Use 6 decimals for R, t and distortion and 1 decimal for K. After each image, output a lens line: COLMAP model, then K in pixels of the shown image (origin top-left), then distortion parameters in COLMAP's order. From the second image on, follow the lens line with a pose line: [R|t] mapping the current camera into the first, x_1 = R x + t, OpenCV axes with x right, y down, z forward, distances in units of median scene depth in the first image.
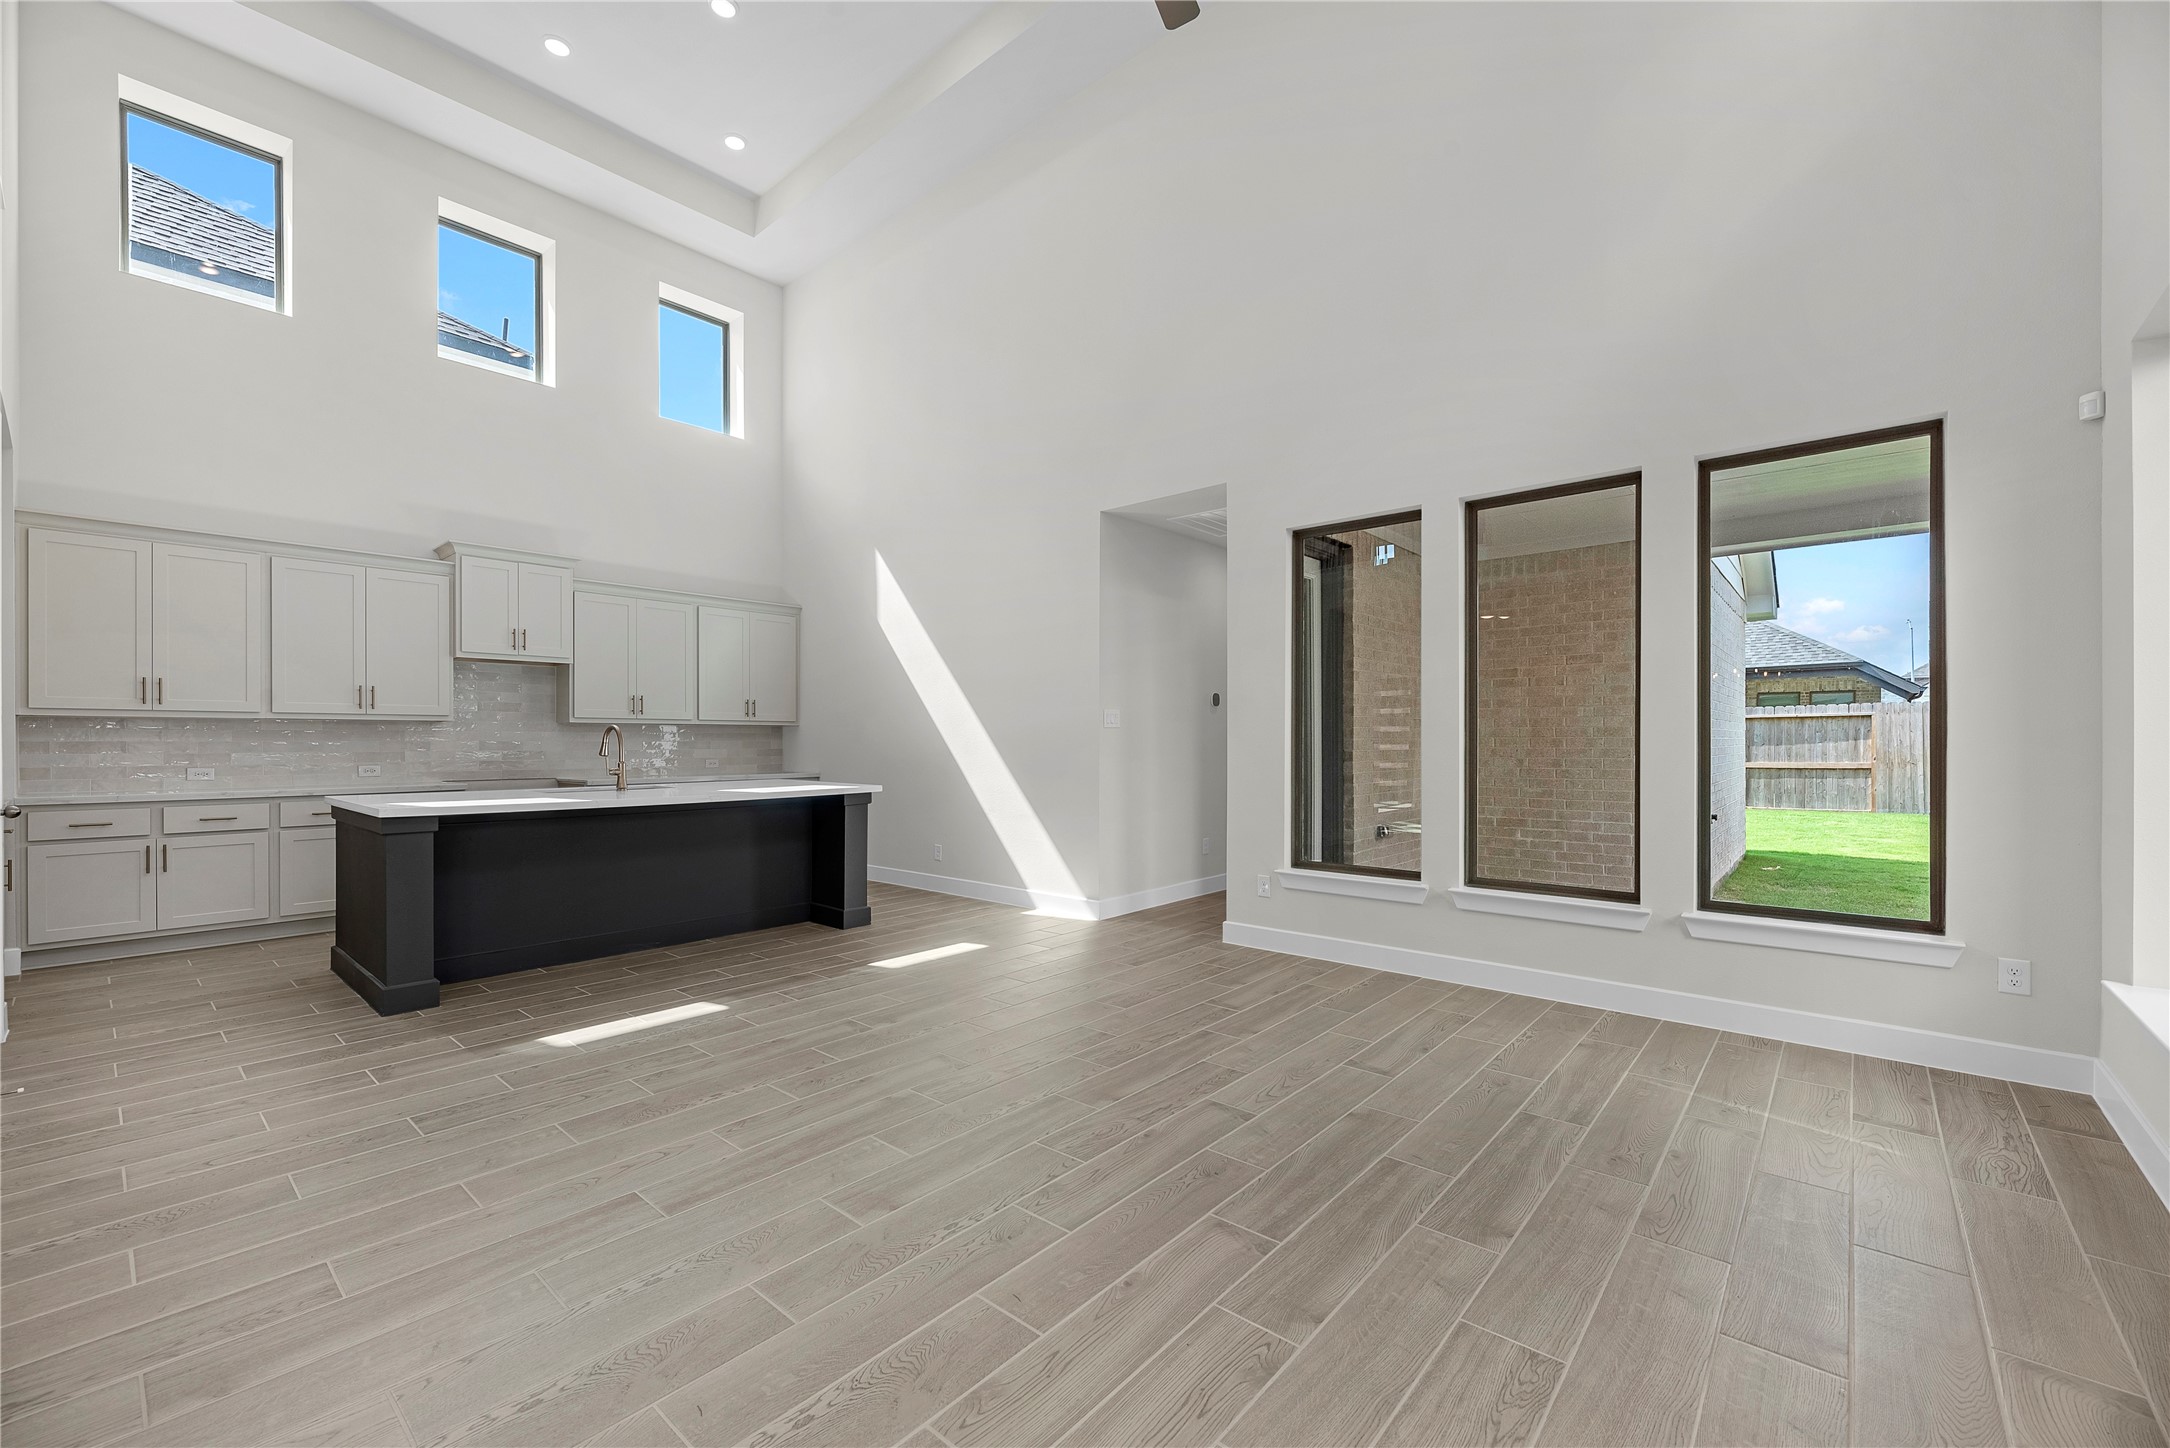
lens RADIAL K [[870.7, 0, 1092.4], [0, 870.7, 740.9], [0, 0, 1]] dist [0.015954, -0.000107]
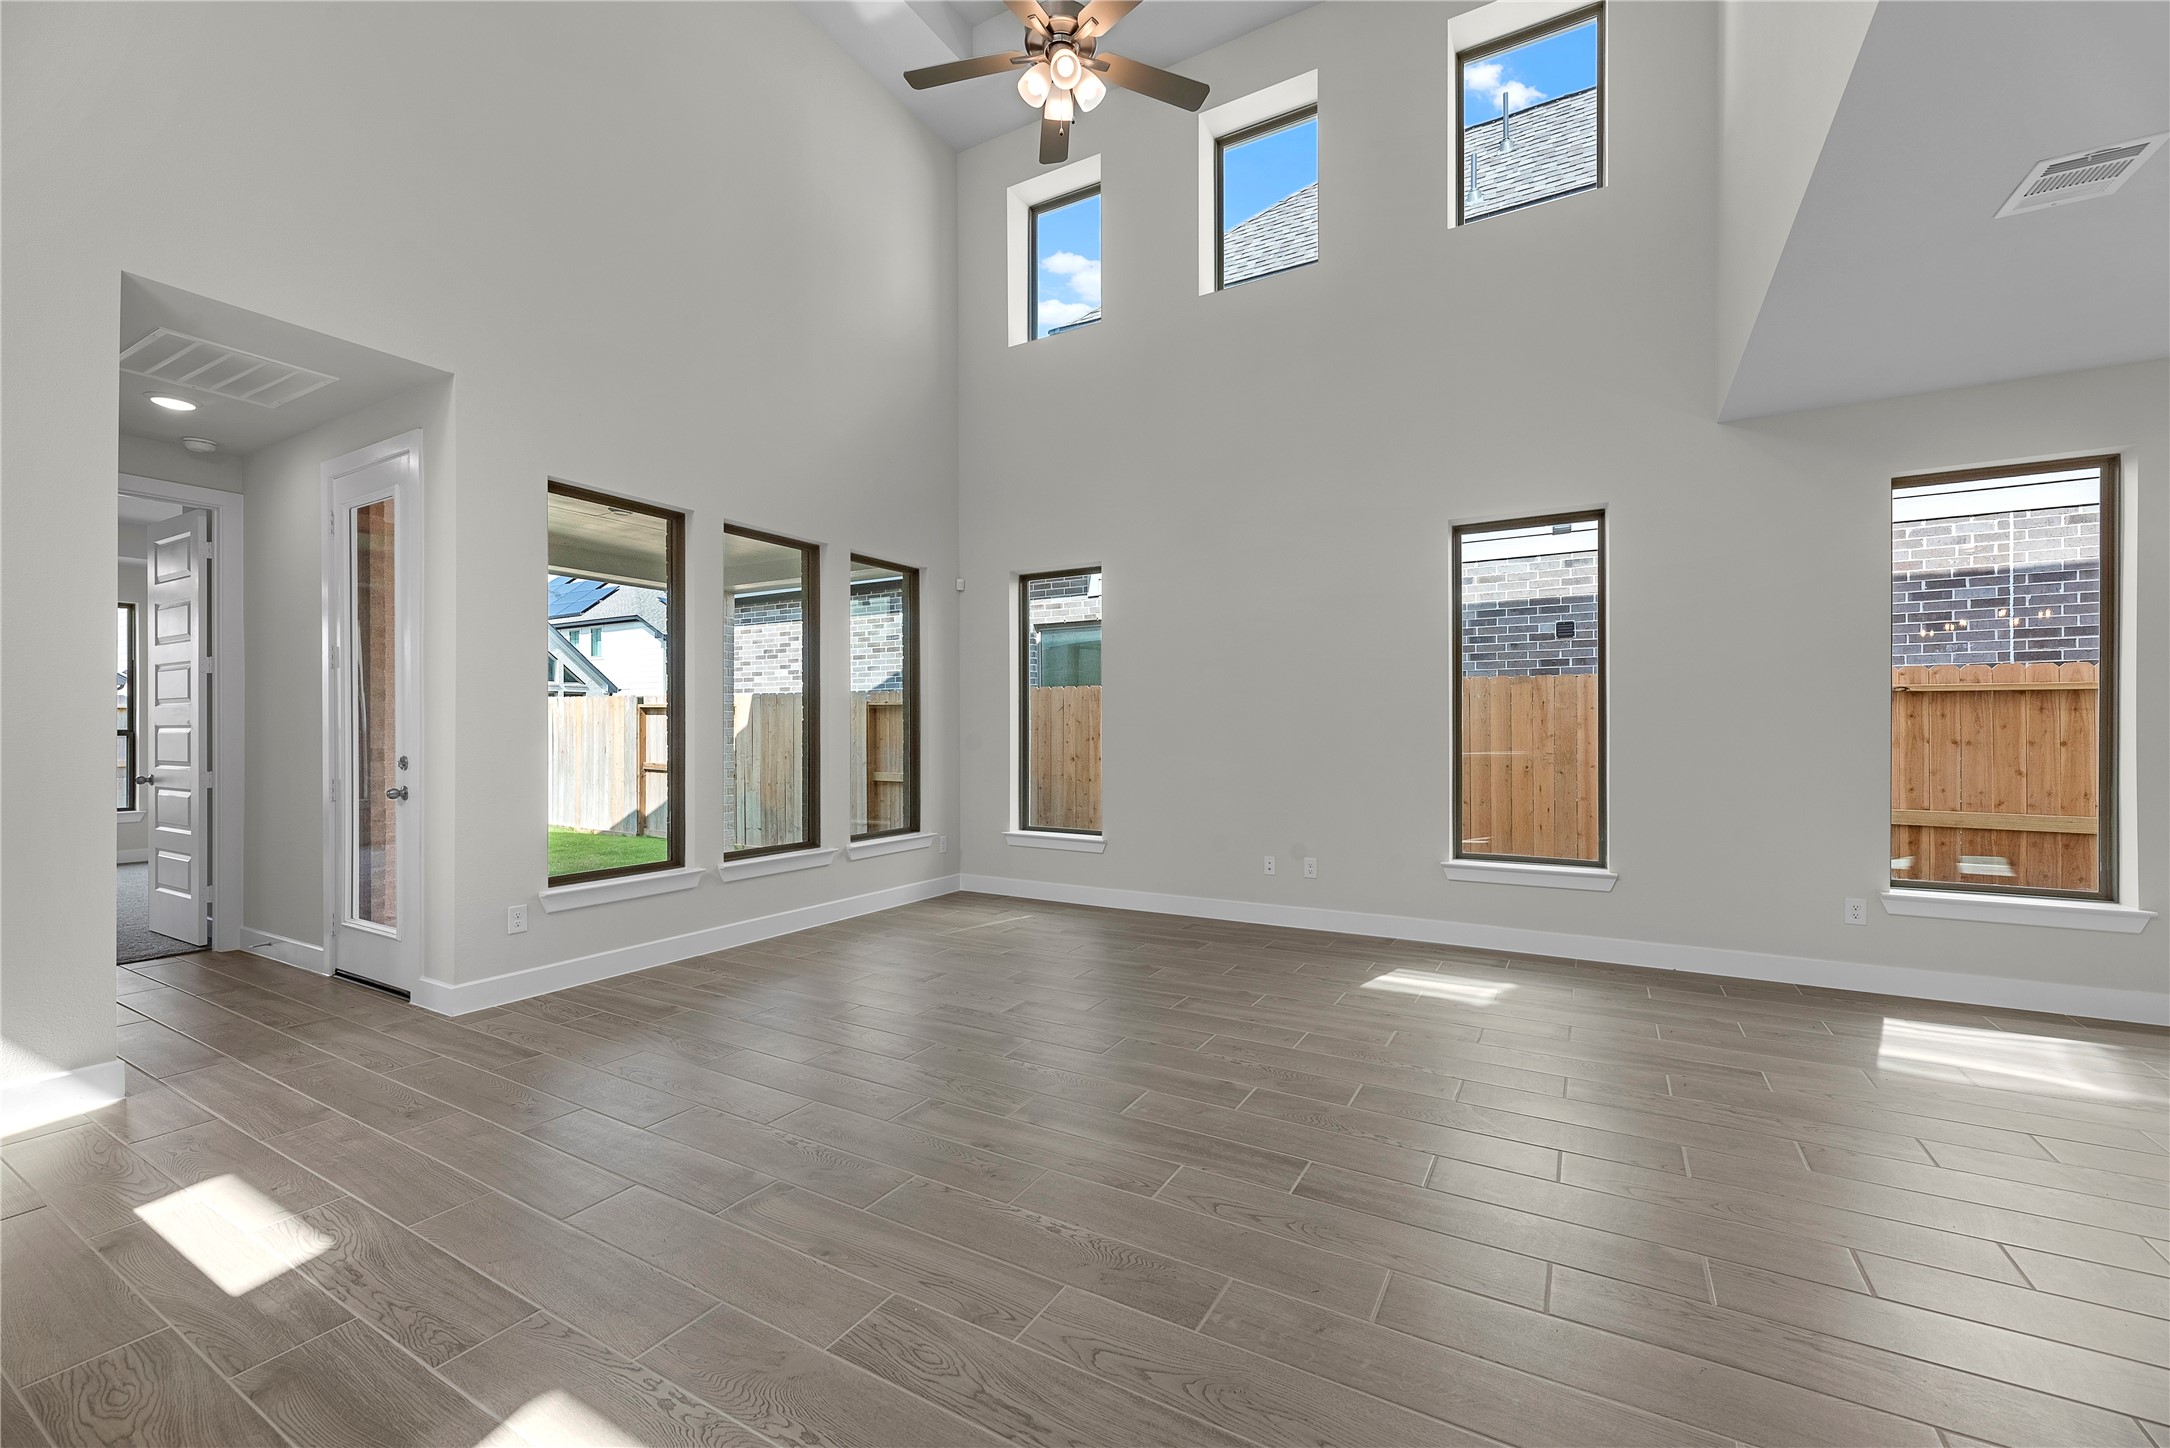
lens RADIAL K [[884.0, 0, 1059.4], [0, 884.0, 735.5], [0, 0, 1]] dist [0.003316, 0.000345]
pose [[-0.169333, -0.000862, 0.985559, -0.918388], [0.002431, 0.999996, 0.001292, 0.002801], [-0.985556, 0.002615, -0.169330, 0.900754]]
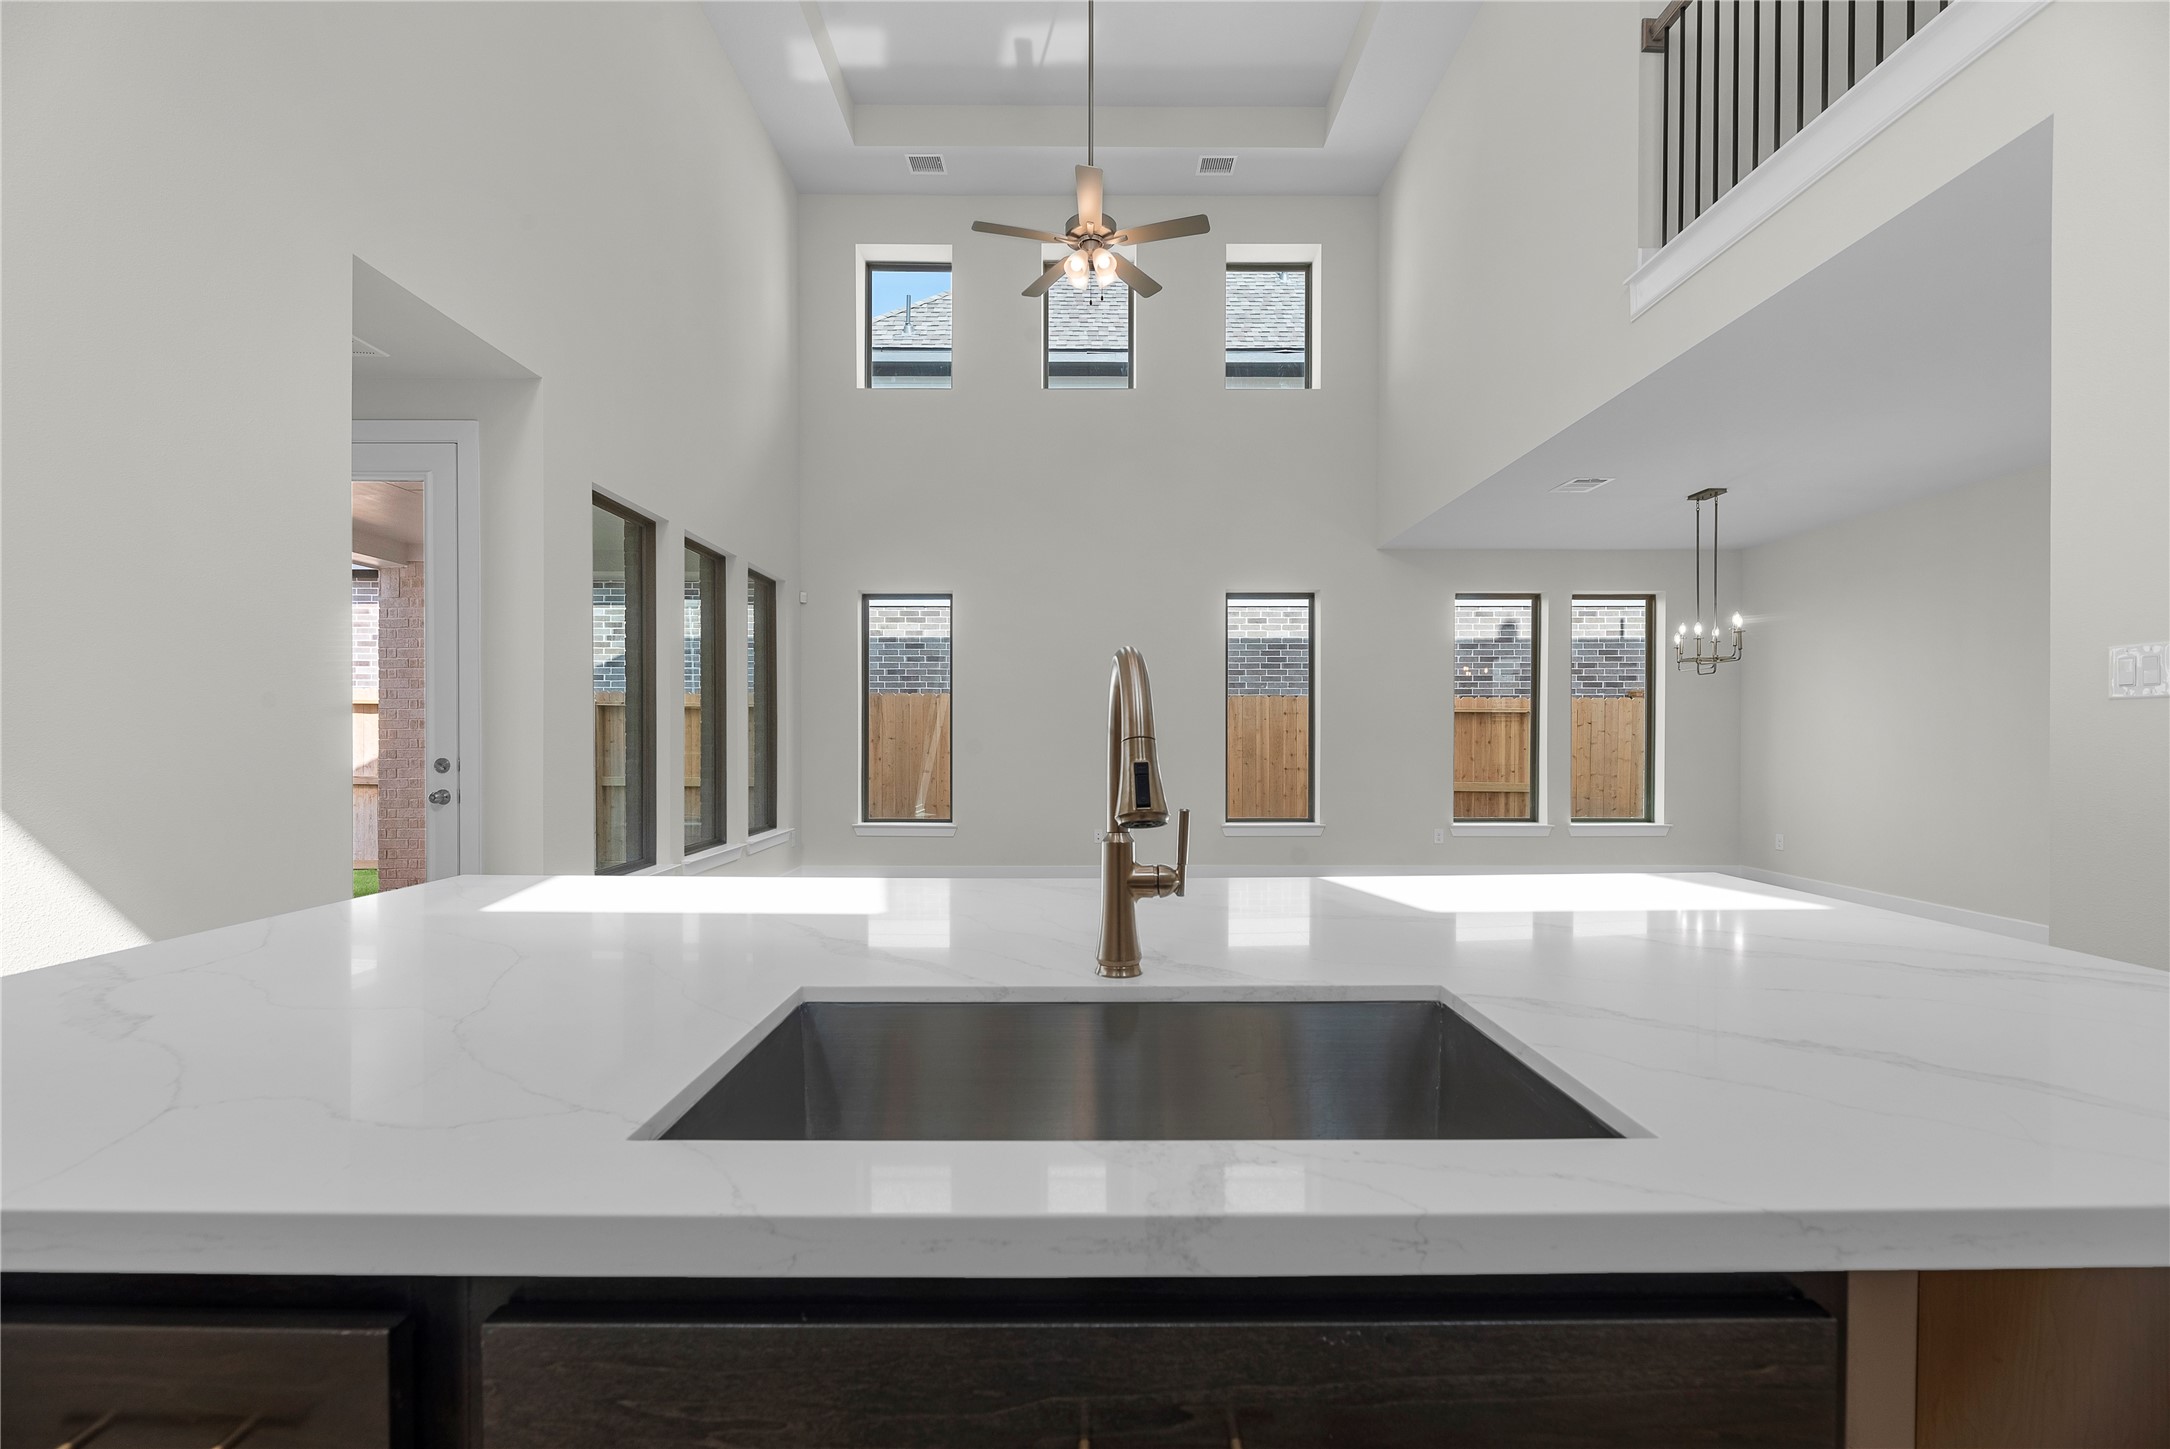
lens RADIAL K [[905.5, 0, 1095.9], [0, 905.5, 736.7], [0, 0, 1]] dist [0.000271, -0.000156]
pose [[-0.659095, 0.000584, 0.752060, -0.999458], [0.001225, 0.999999, 0.000298, 0.003443], [-0.752059, 0.001117, -0.659095, 1.614019]]
